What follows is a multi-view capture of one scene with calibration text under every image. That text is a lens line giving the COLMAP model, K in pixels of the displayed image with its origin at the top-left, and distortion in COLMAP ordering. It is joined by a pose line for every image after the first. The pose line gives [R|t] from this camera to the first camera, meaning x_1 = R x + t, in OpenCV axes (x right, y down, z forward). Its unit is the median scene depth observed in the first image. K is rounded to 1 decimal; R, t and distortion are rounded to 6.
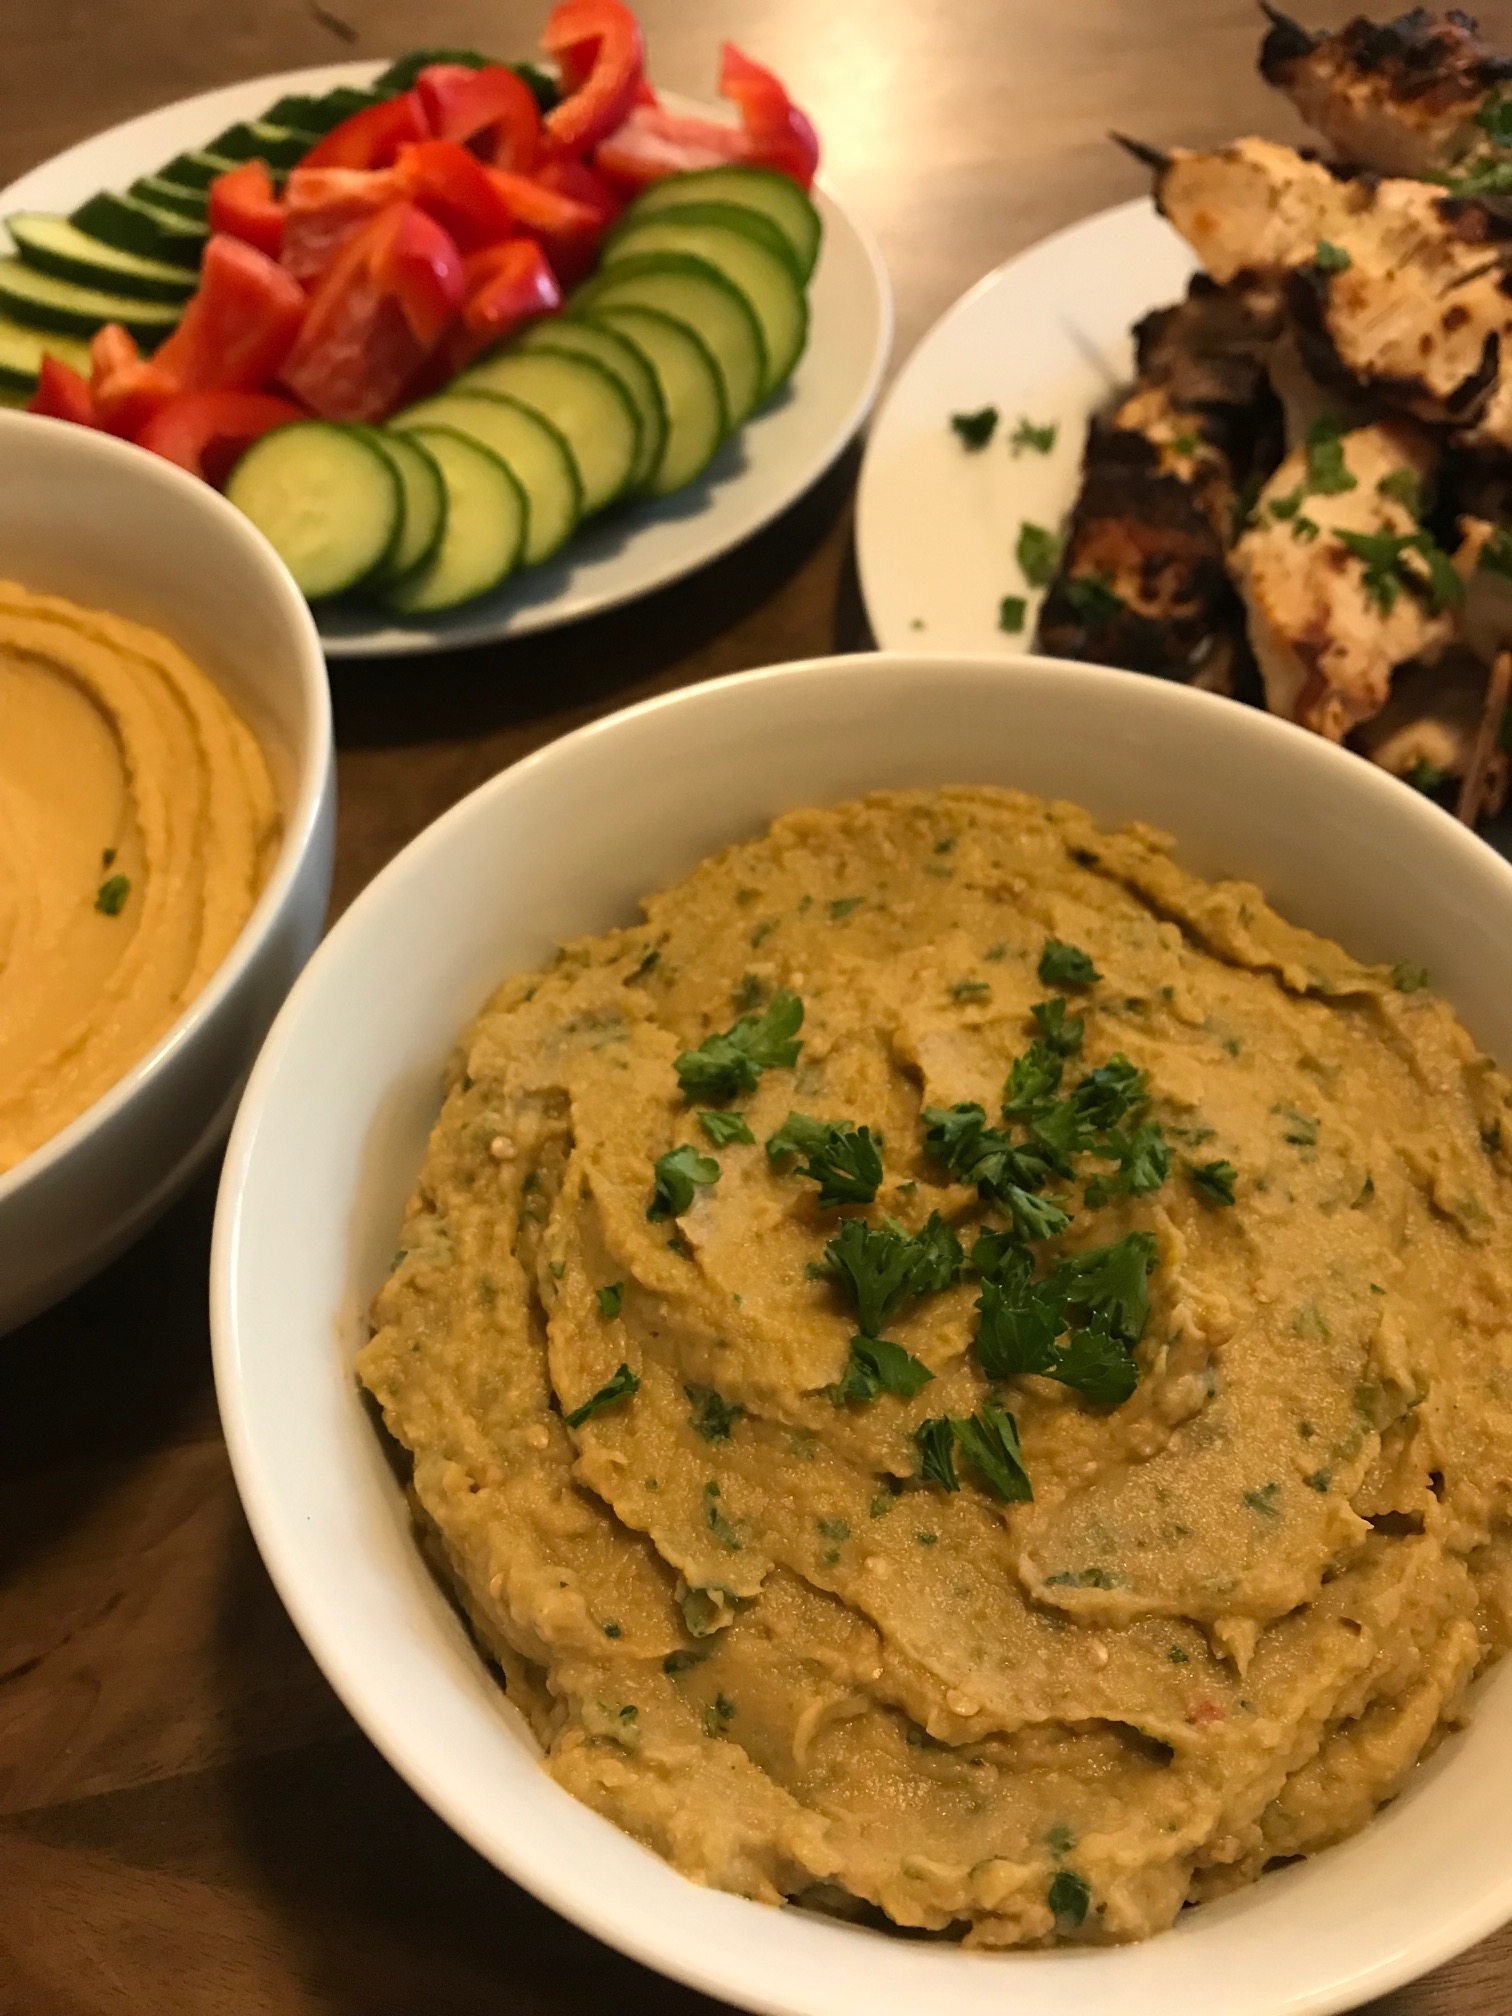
lens RADIAL K [[1714.0, 0, 760.2], [0, 1714.0, 1002.9], [0, 0, 1]] dist [0.011331, -0.062420]
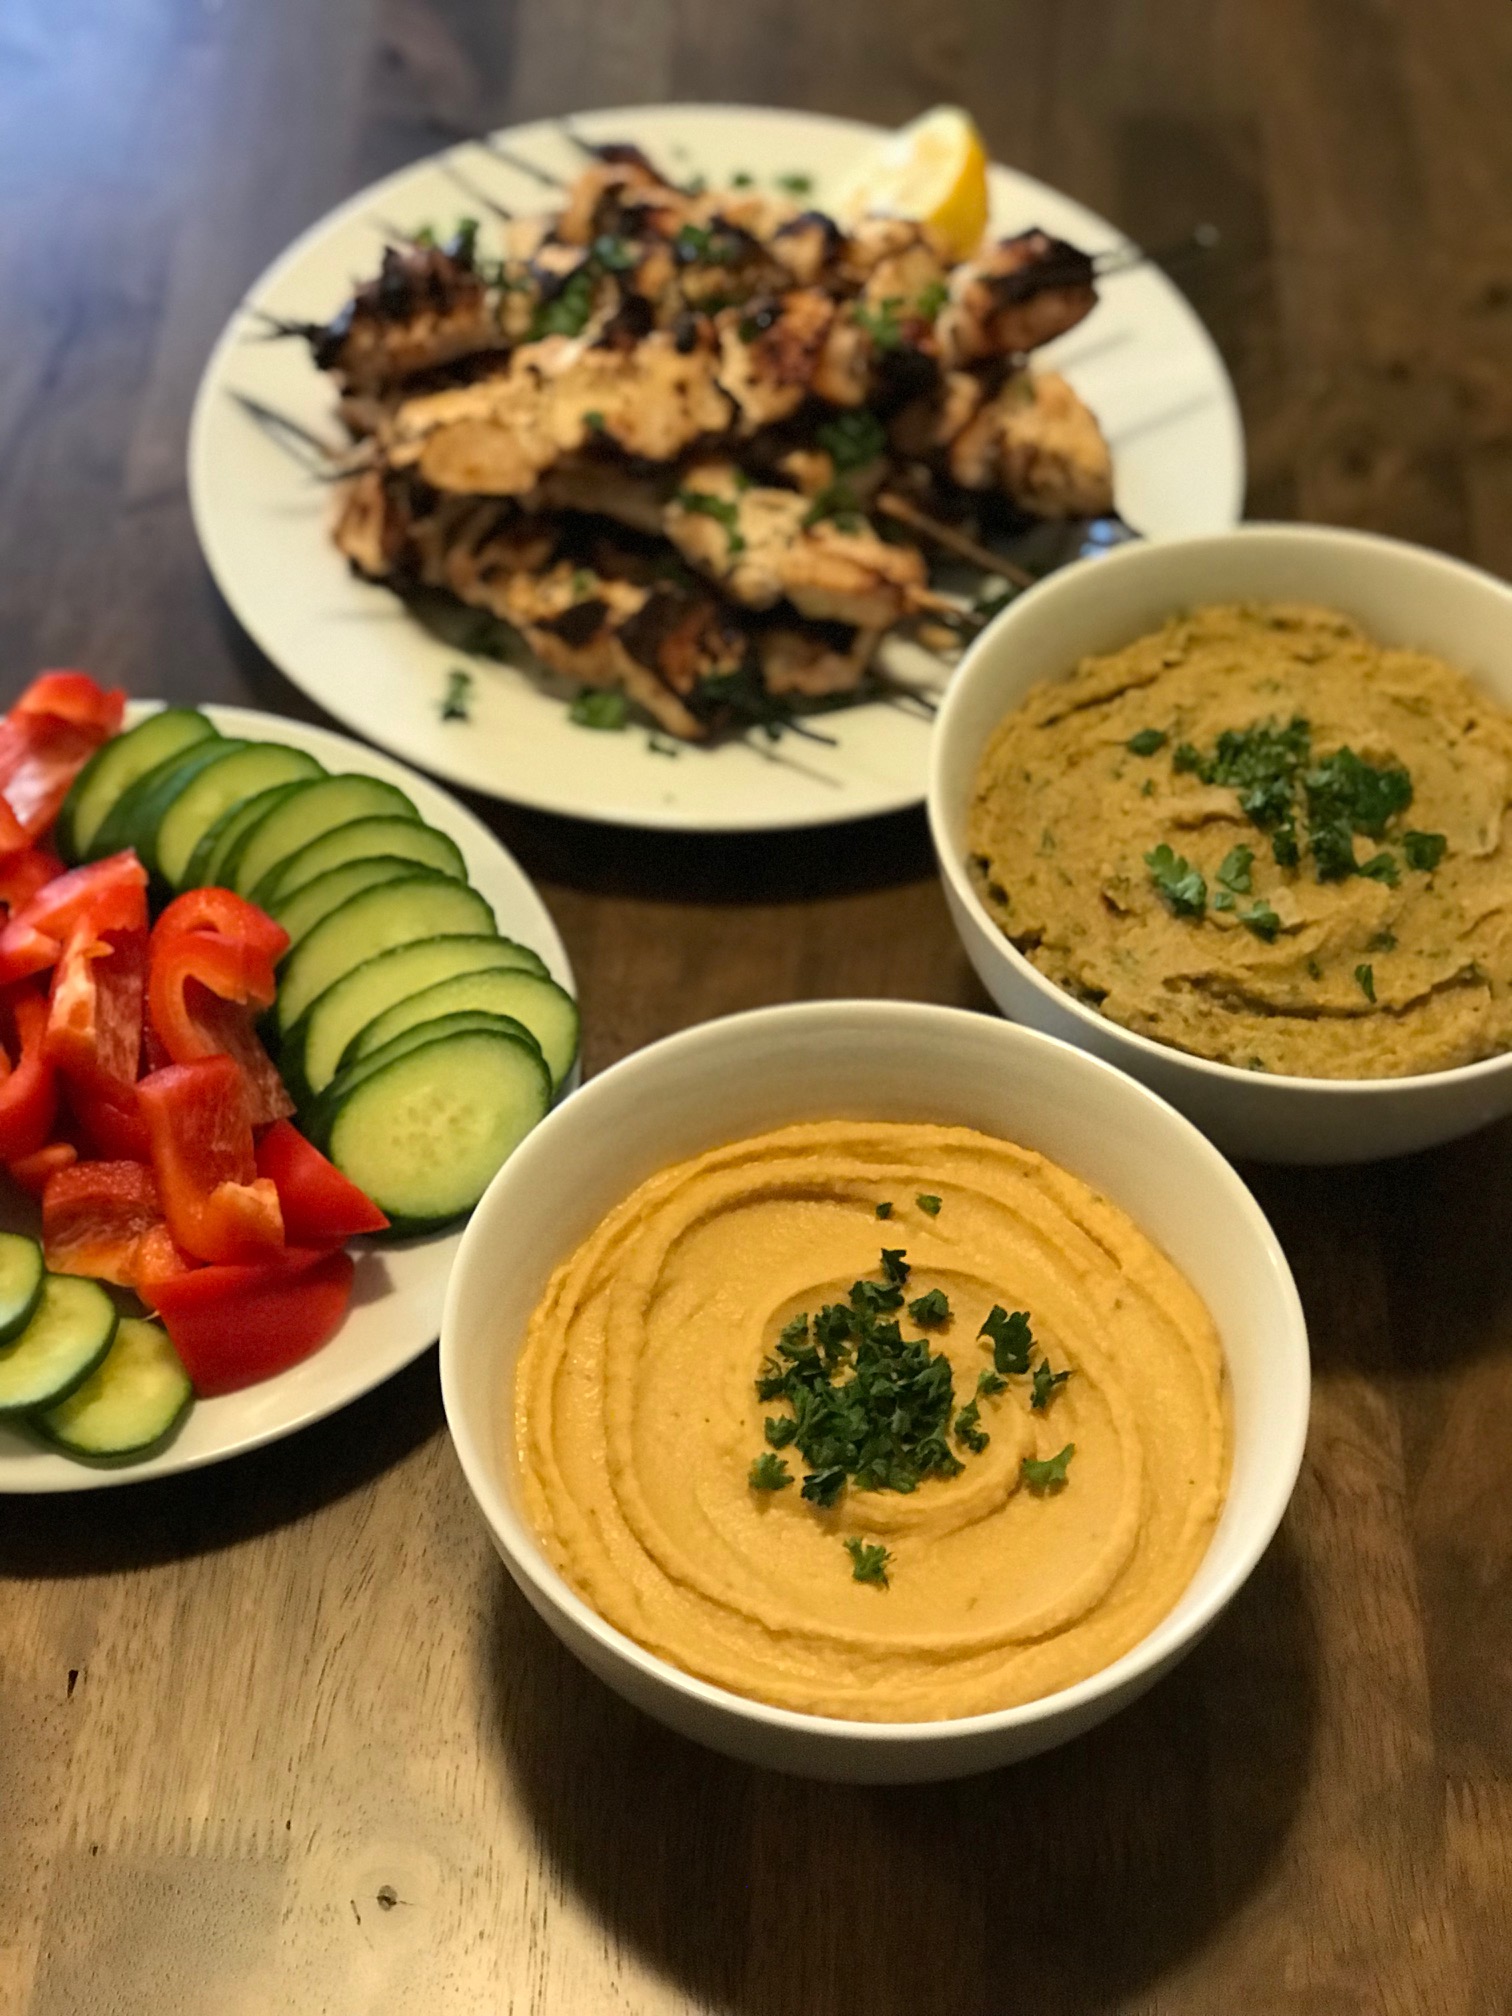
lens RADIAL K [[3253.5, 0, 763.5], [0, 3253.5, 1005.2], [0, 0, 1]] dist [-0.039405, 0.000000]
pose [[0.254411, -0.754668, 0.604774, -2.370394], [0.777339, 0.531606, 0.336362, -1.443581], [-0.575343, 0.384540, 0.721879, -1.195050]]
